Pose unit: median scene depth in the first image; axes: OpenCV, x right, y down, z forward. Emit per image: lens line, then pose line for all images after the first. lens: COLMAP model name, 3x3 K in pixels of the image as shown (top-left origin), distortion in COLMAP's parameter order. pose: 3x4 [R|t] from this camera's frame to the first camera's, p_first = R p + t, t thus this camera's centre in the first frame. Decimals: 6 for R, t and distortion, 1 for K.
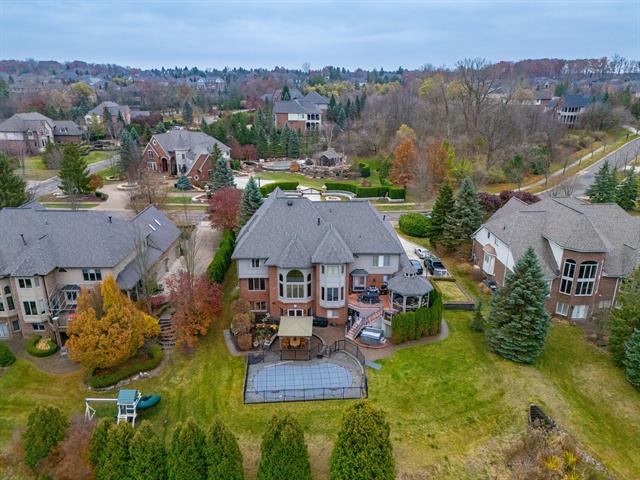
lens RADIAL K [[466.9, 0, 322.0], [0, 466.9, 240.7], [0, 0, 1]] dist [0.086933, -0.090638]
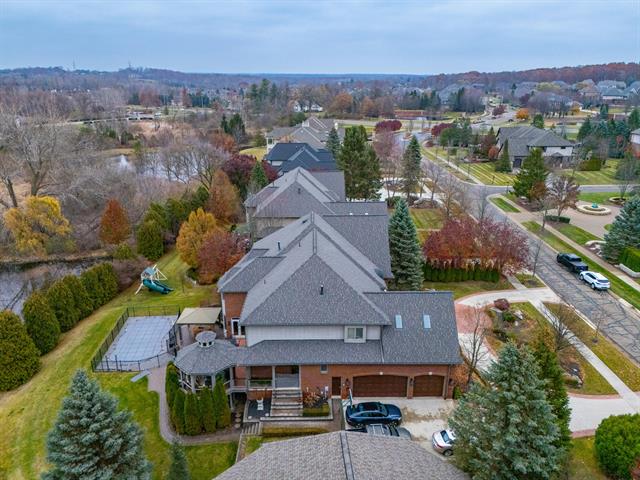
lens RADIAL K [[466.9, 0, 322.0], [0, 466.9, 240.7], [0, 0, 1]] dist [0.086933, -0.090638]
pose [[0.007193, 0.330003, -0.943953, 0.807950], [-0.331542, 0.891370, 0.309094, -0.349650], [0.943413, 0.310737, 0.115822, 1.011187]]
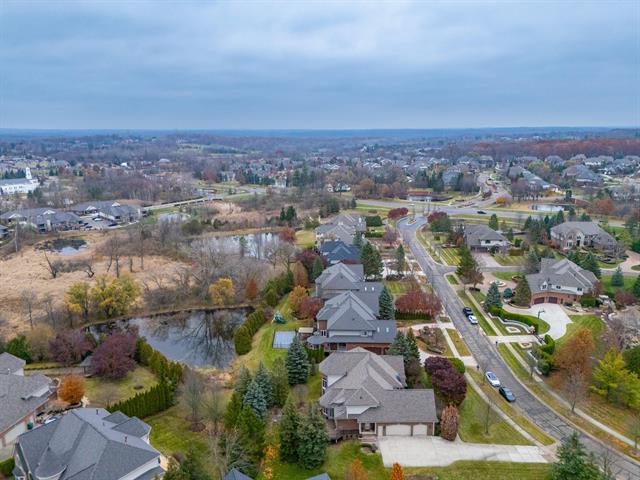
lens RADIAL K [[466.9, 0, 322.0], [0, 466.9, 240.7], [0, 0, 1]] dist [0.086933, -0.090638]
pose [[-0.048243, 0.230987, -0.971760, 2.268527], [-0.319323, 0.918269, 0.234125, -0.885833], [0.946417, 0.321600, 0.029459, 0.787518]]
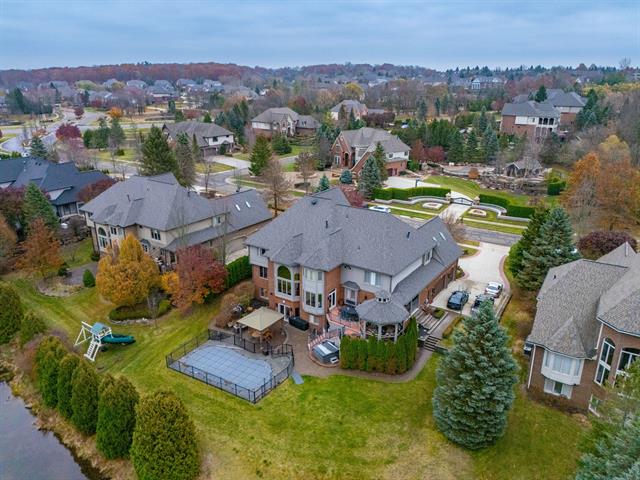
lens RADIAL K [[466.9, 0, 322.0], [0, 466.9, 240.7], [0, 0, 1]] dist [0.086933, -0.090638]
pose [[0.822918, 0.188285, -0.536055, 0.532218], [-0.188341, 0.980547, 0.055280, -0.061944], [0.536035, 0.055470, 0.842371, 0.182949]]
